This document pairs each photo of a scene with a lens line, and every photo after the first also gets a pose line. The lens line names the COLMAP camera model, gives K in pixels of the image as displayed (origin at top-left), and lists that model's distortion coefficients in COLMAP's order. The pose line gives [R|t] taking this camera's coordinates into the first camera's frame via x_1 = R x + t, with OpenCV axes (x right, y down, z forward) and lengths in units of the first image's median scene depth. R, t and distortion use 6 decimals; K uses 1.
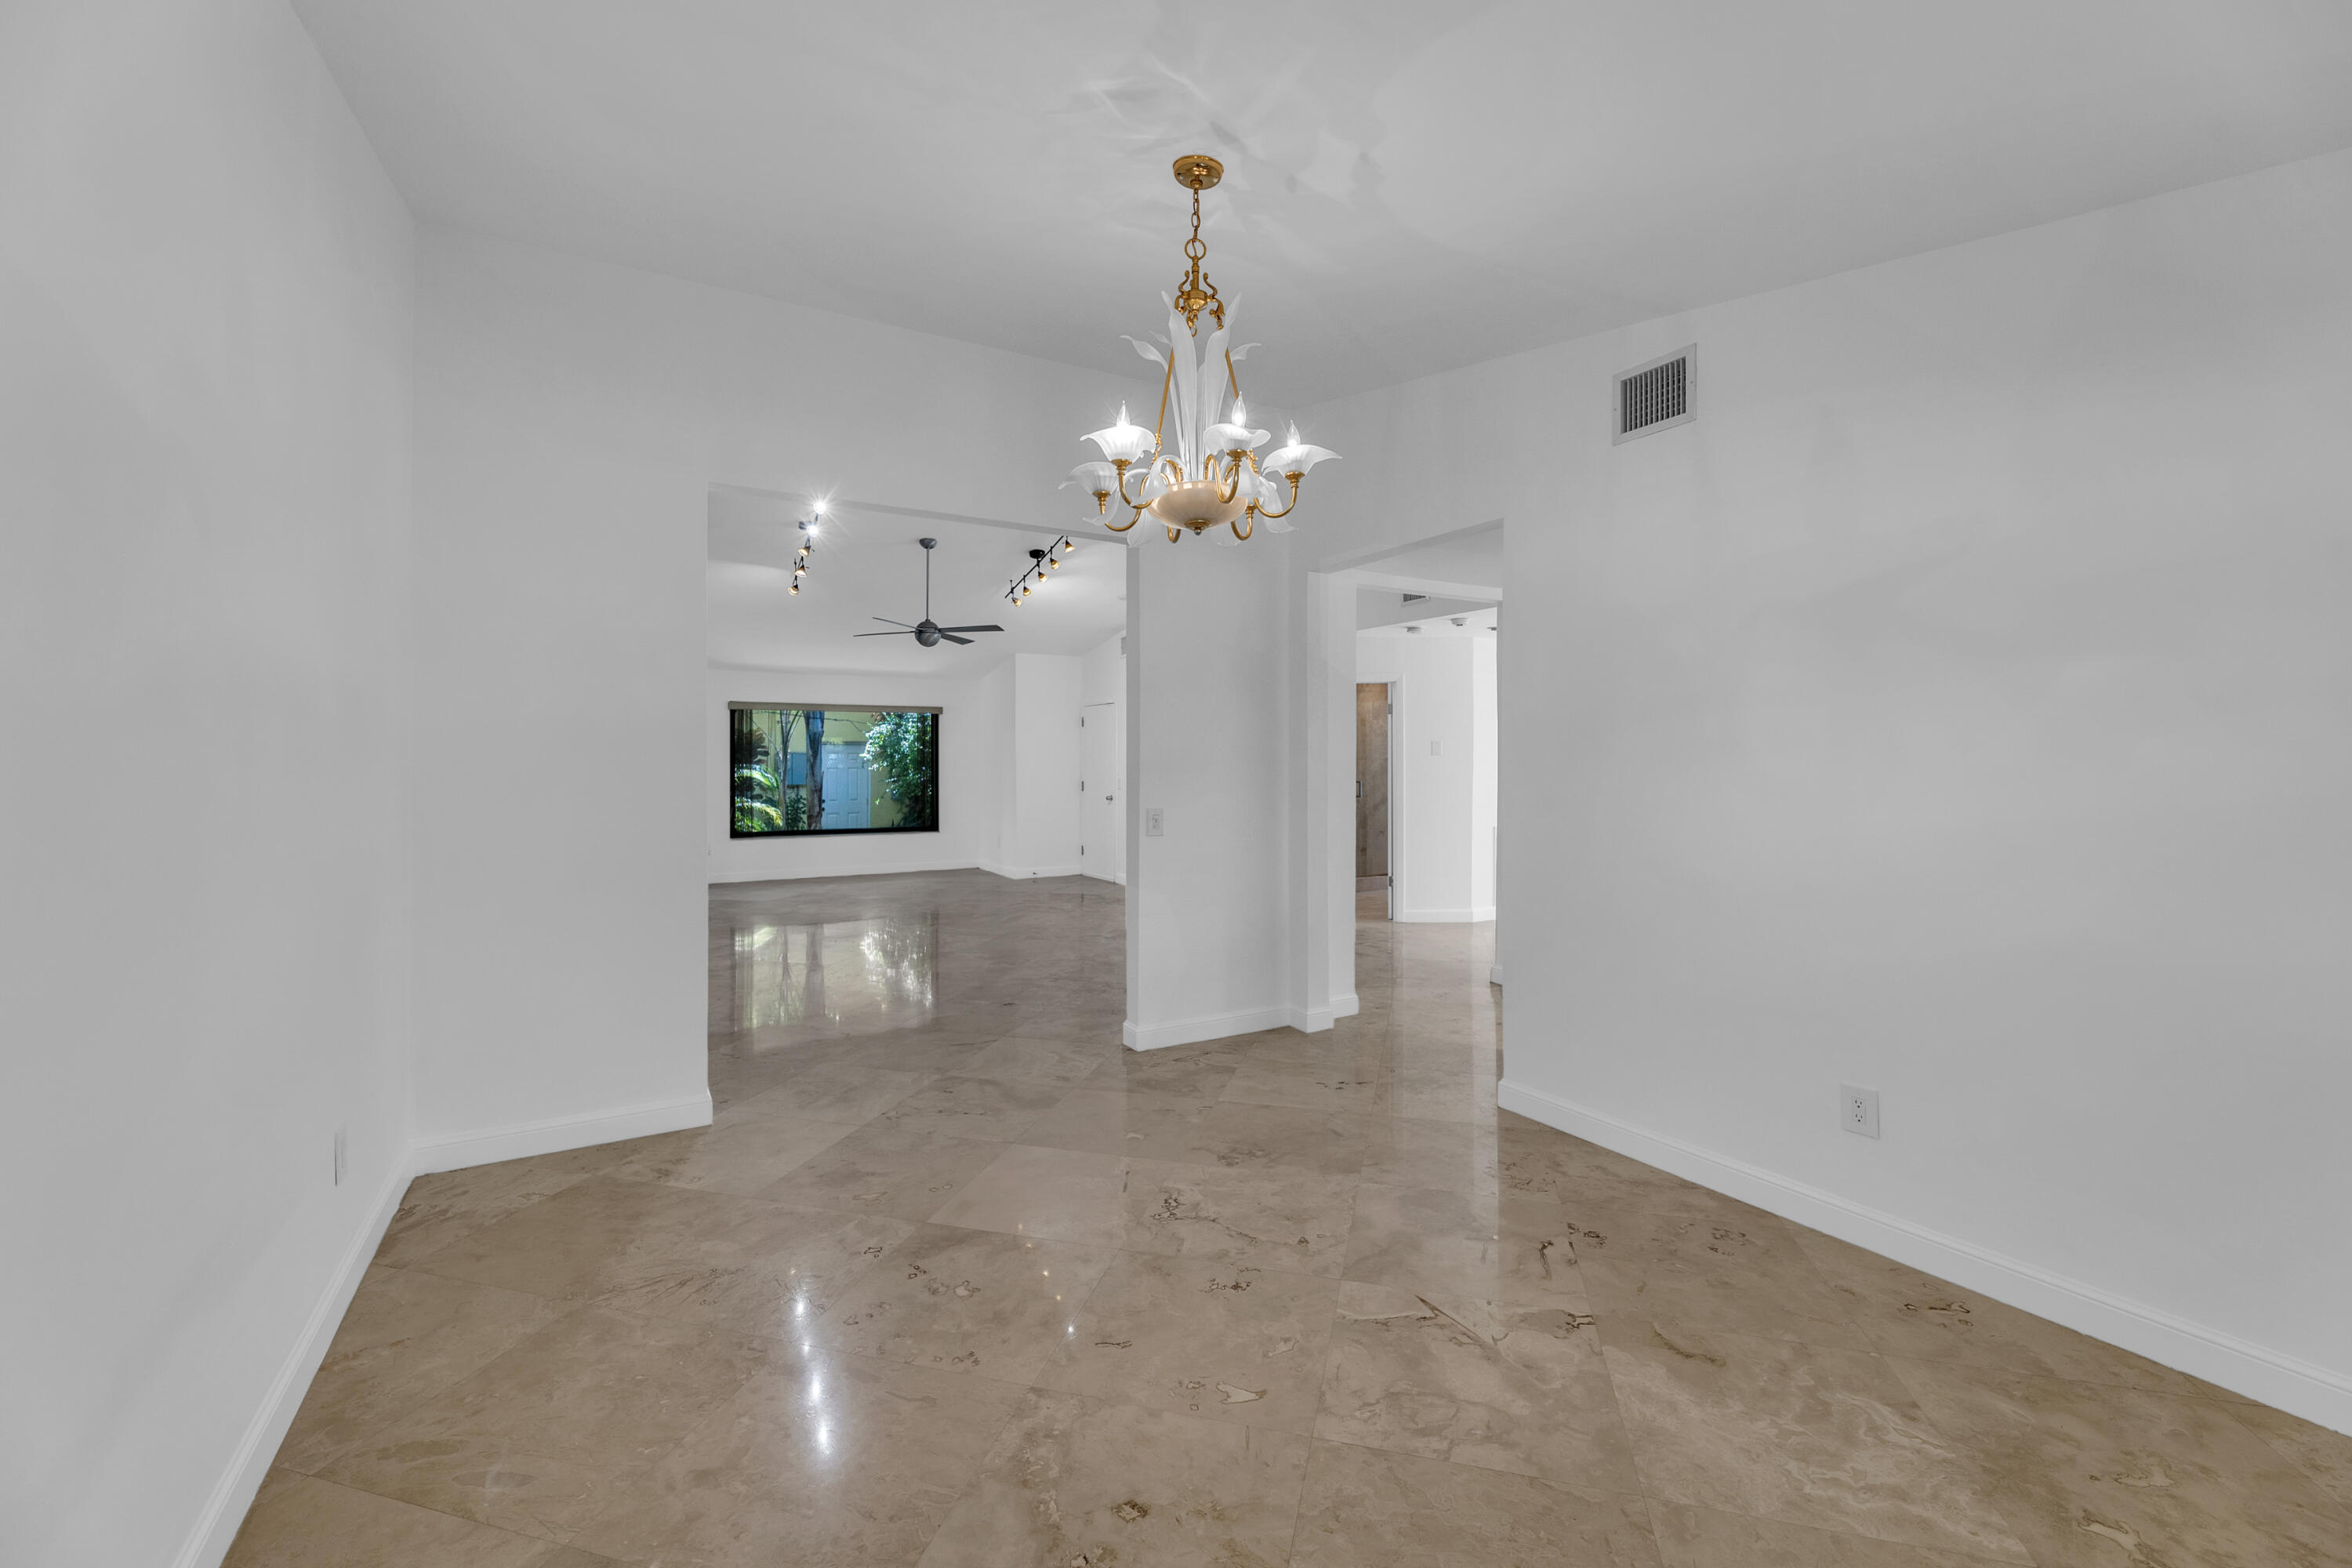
lens RADIAL K [[969.9, 0, 1171.4], [0, 969.9, 756.0], [0, 0, 1]] dist [-0.001573, -0.000199]
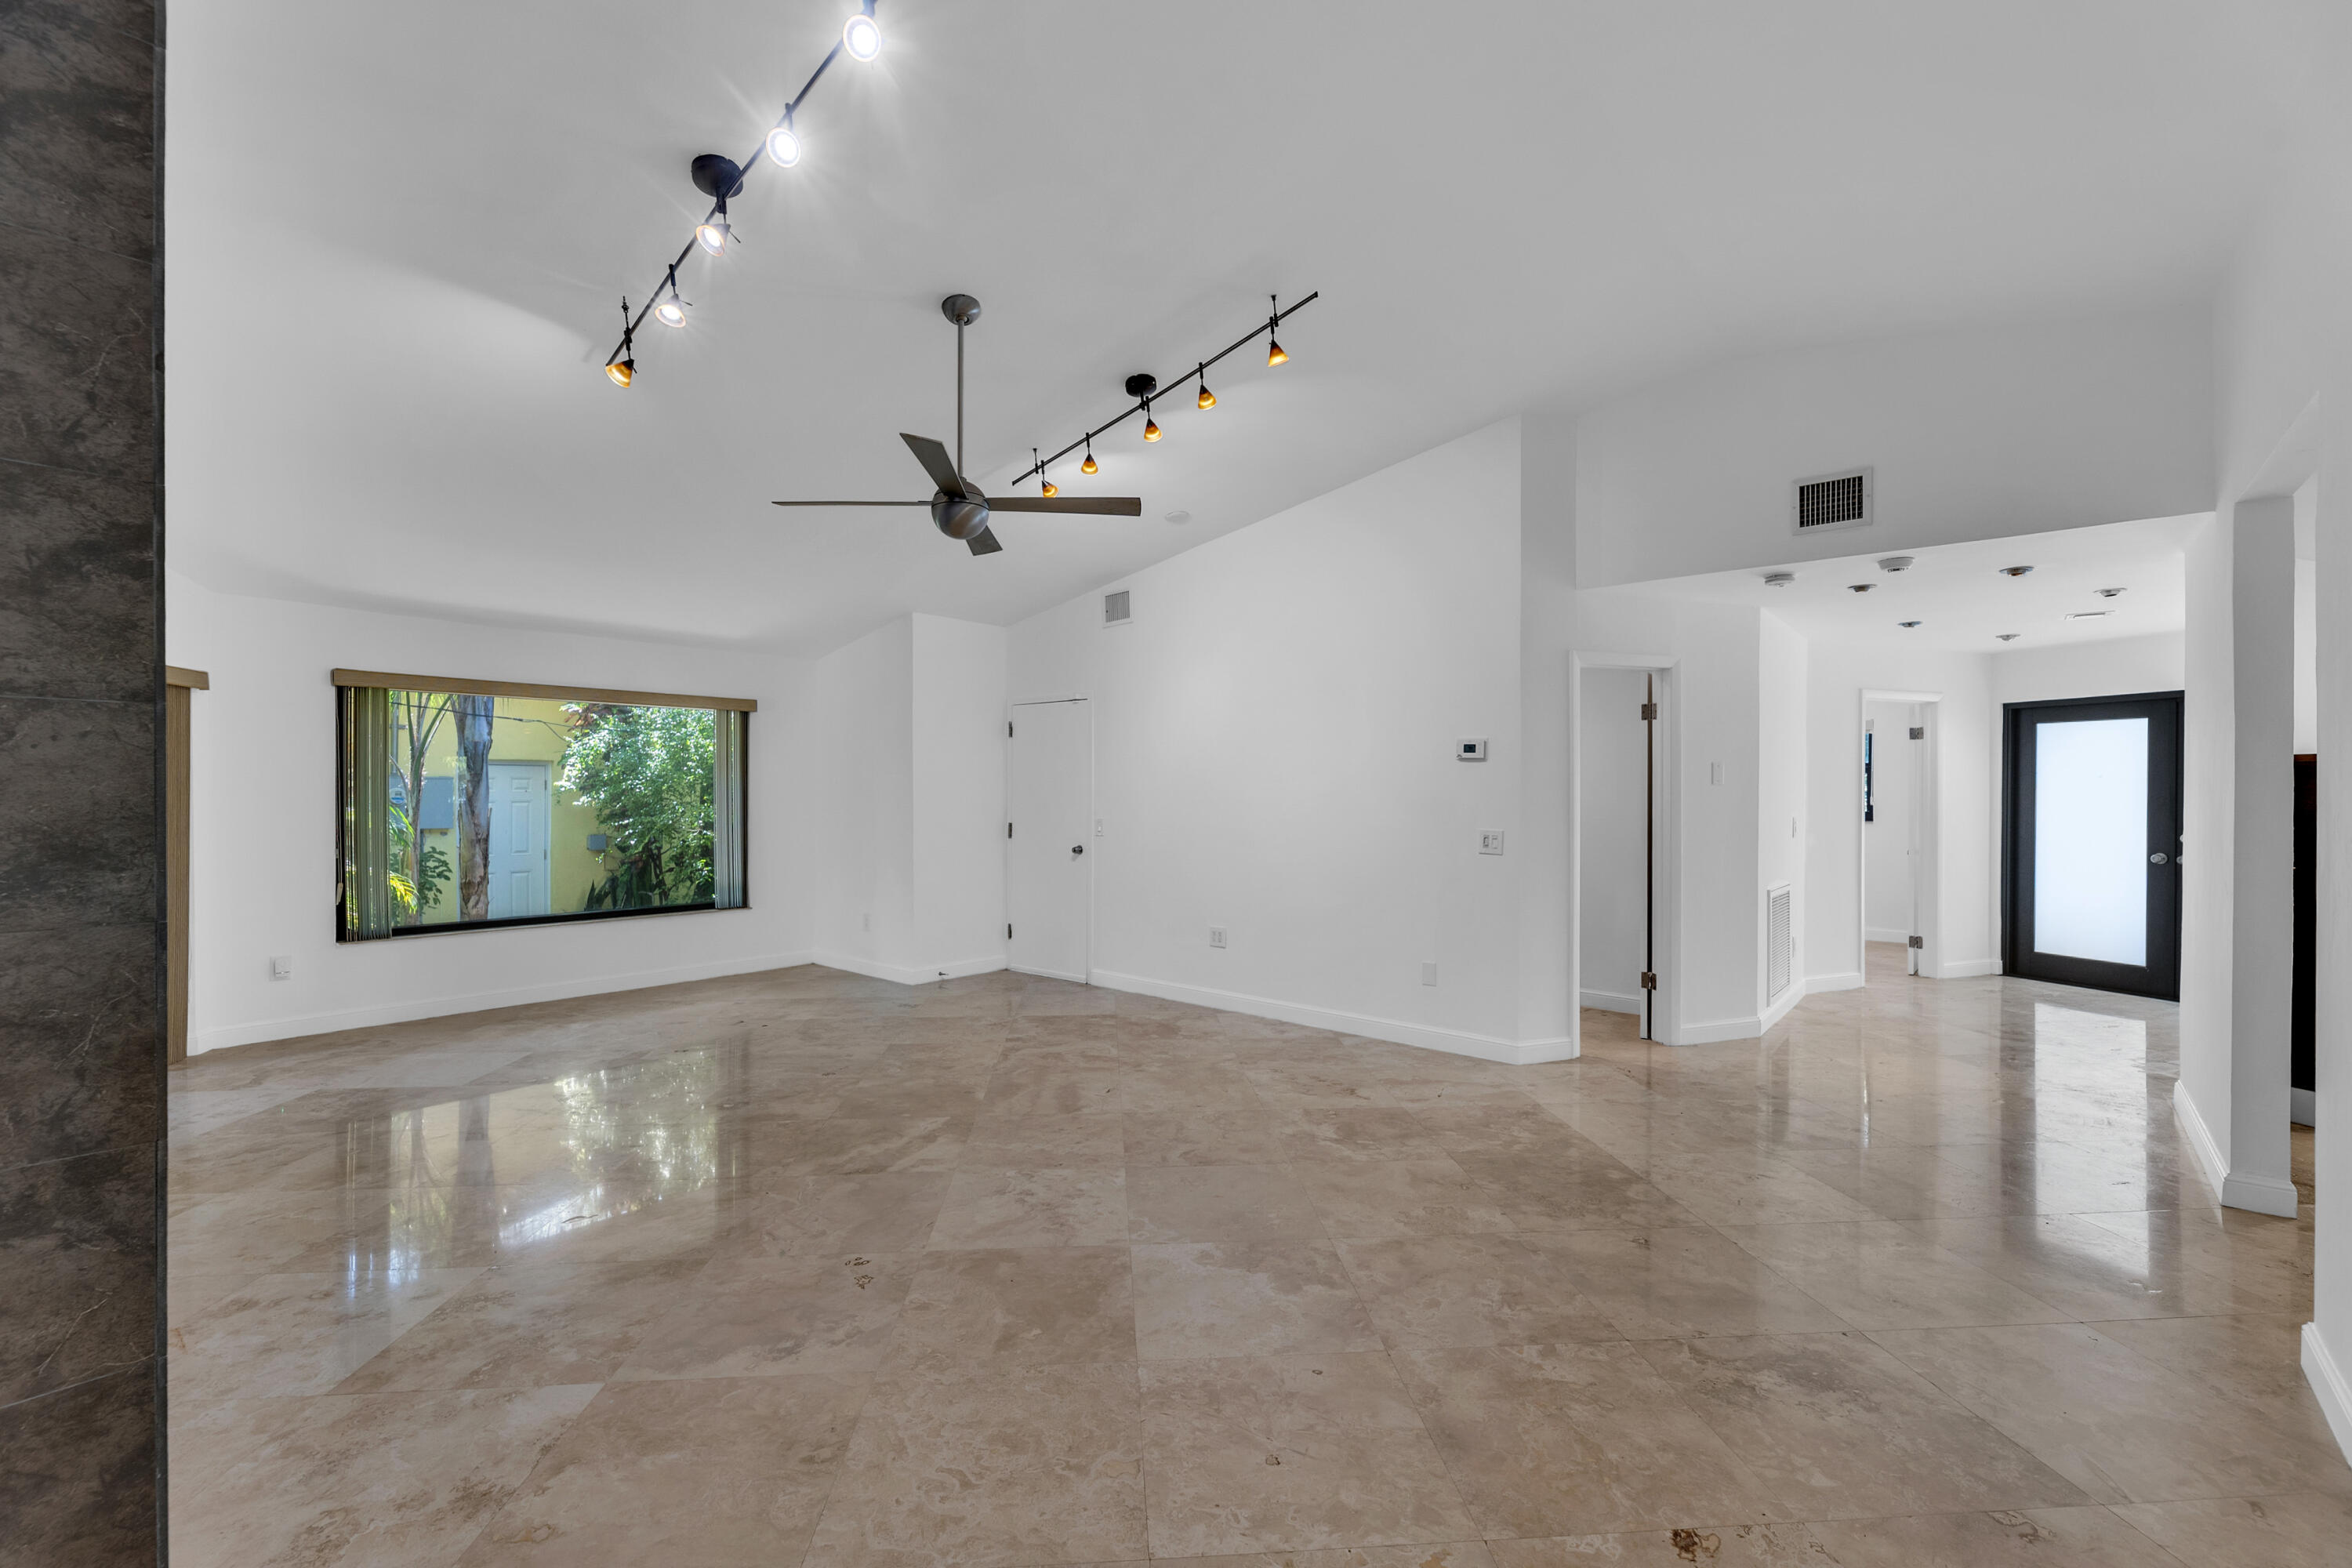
lens RADIAL K [[989.4, 0, 1188.4], [0, 989.4, 792.8], [0, 0, 1]] dist [0.000641, -0.000126]
pose [[0.937767, 0.001462, 0.347262, -0.200936], [-0.002339, 0.999995, 0.002107, 0.004542], [-0.347257, -0.002788, 0.937766, 0.337652]]
